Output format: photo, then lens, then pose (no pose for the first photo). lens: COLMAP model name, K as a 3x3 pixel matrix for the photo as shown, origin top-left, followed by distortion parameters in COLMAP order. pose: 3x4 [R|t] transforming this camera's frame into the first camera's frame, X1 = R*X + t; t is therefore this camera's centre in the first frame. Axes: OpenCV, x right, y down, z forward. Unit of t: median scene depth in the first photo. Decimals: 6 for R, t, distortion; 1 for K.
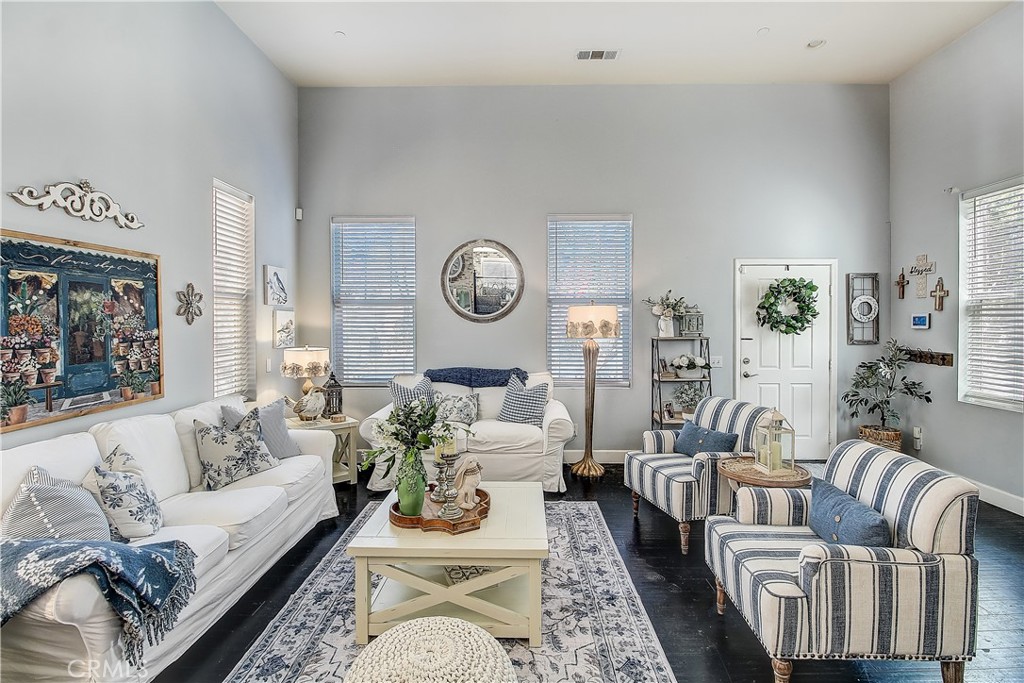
lens RADIAL K [[476.3, 0, 517.4], [0, 476.3, 326.2], [0, 0, 1]] dist [0.001791, -0.014066]
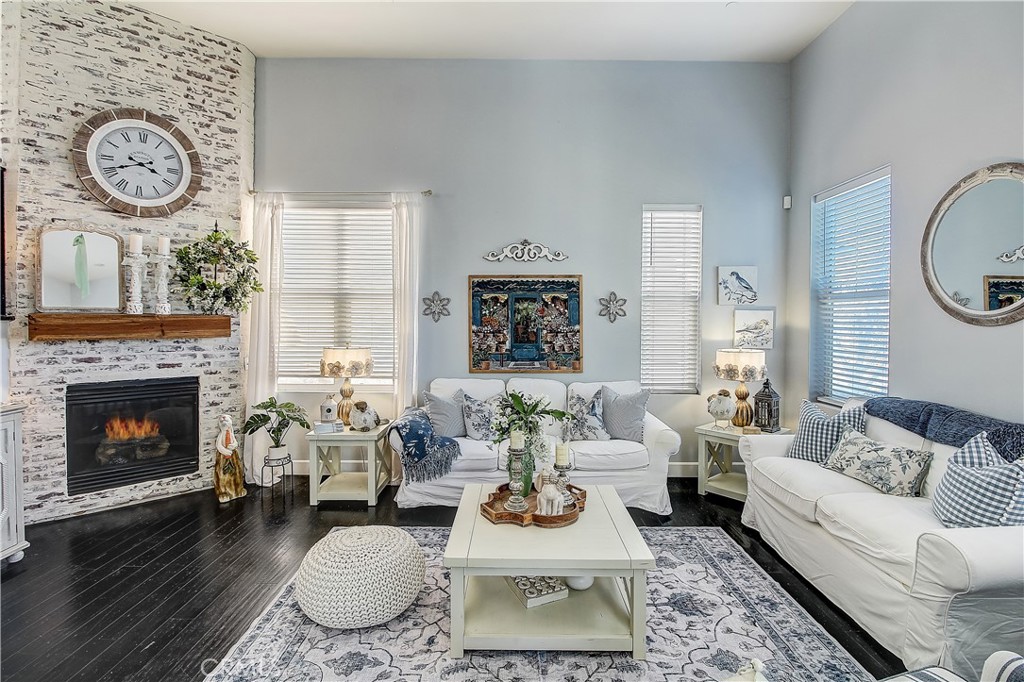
lens RADIAL K [[476.3, 0, 517.4], [0, 476.3, 325.7], [0, 0, 1]] dist [0.001791, -0.014066]
pose [[0.019304, 0.013702, -0.999720, 0.814511], [-0.017102, 0.999764, 0.013372, -0.010528], [0.999667, 0.016839, 0.019534, 0.894370]]
